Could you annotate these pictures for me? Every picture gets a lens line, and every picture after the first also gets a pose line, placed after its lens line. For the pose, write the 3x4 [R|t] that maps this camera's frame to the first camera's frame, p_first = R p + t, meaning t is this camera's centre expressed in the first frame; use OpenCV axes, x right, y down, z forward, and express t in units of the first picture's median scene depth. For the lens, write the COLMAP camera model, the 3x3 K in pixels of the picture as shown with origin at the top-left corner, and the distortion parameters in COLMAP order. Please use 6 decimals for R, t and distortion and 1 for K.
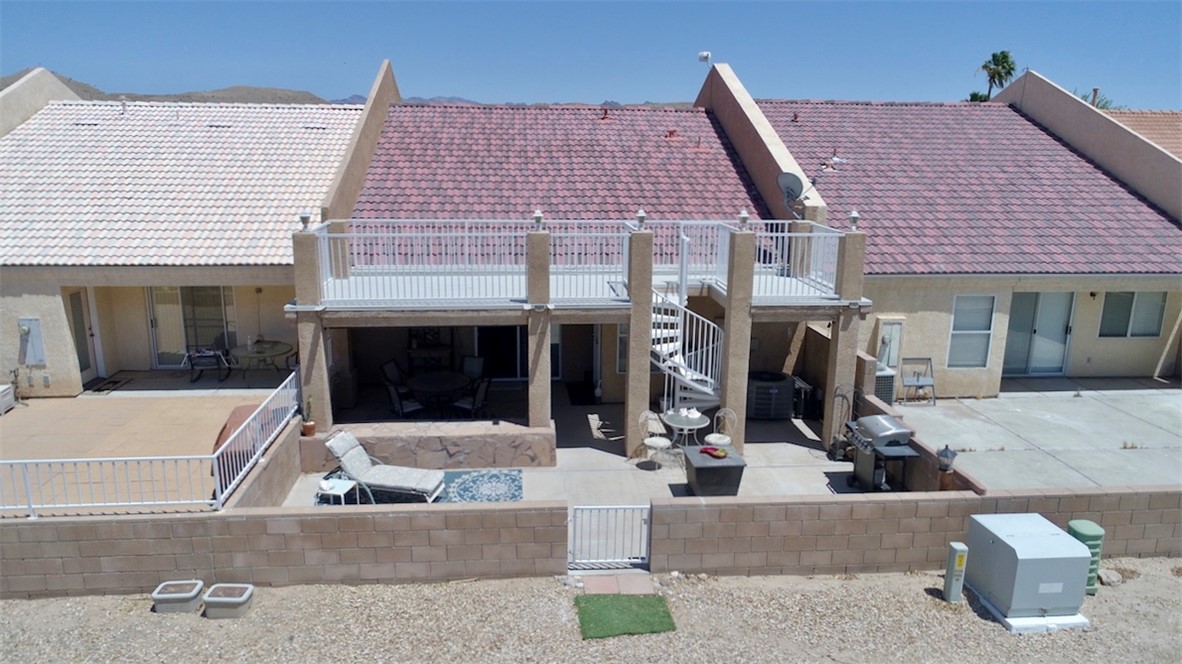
lens RADIAL K [[800.5, 0, 591.0], [0, 800.5, 332.0], [0, 0, 1]] dist [-0.001371, -0.001525]
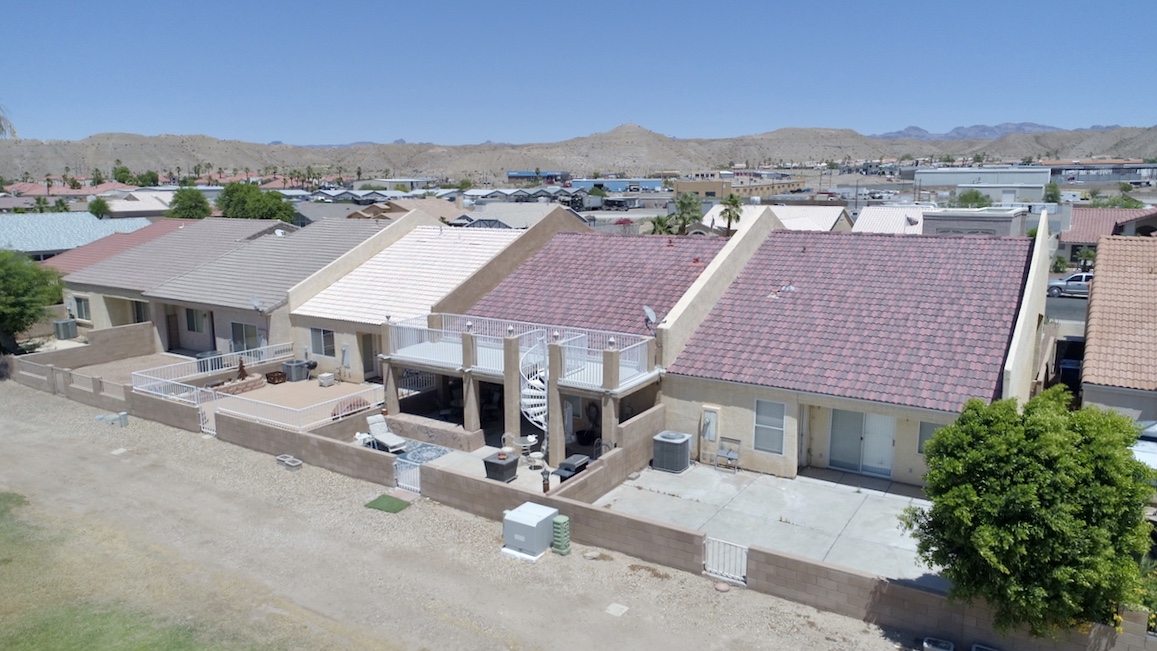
lens RADIAL K [[804.6, 0, 578.5], [0, 804.6, 325.5], [0, 0, 1]] dist [0.000112, 0.000266]
pose [[0.788395, 0.094888, -0.607807, 1.300158], [-0.123740, 0.992299, -0.005591, -0.157038], [0.602596, 0.079618, 0.794065, -0.408980]]
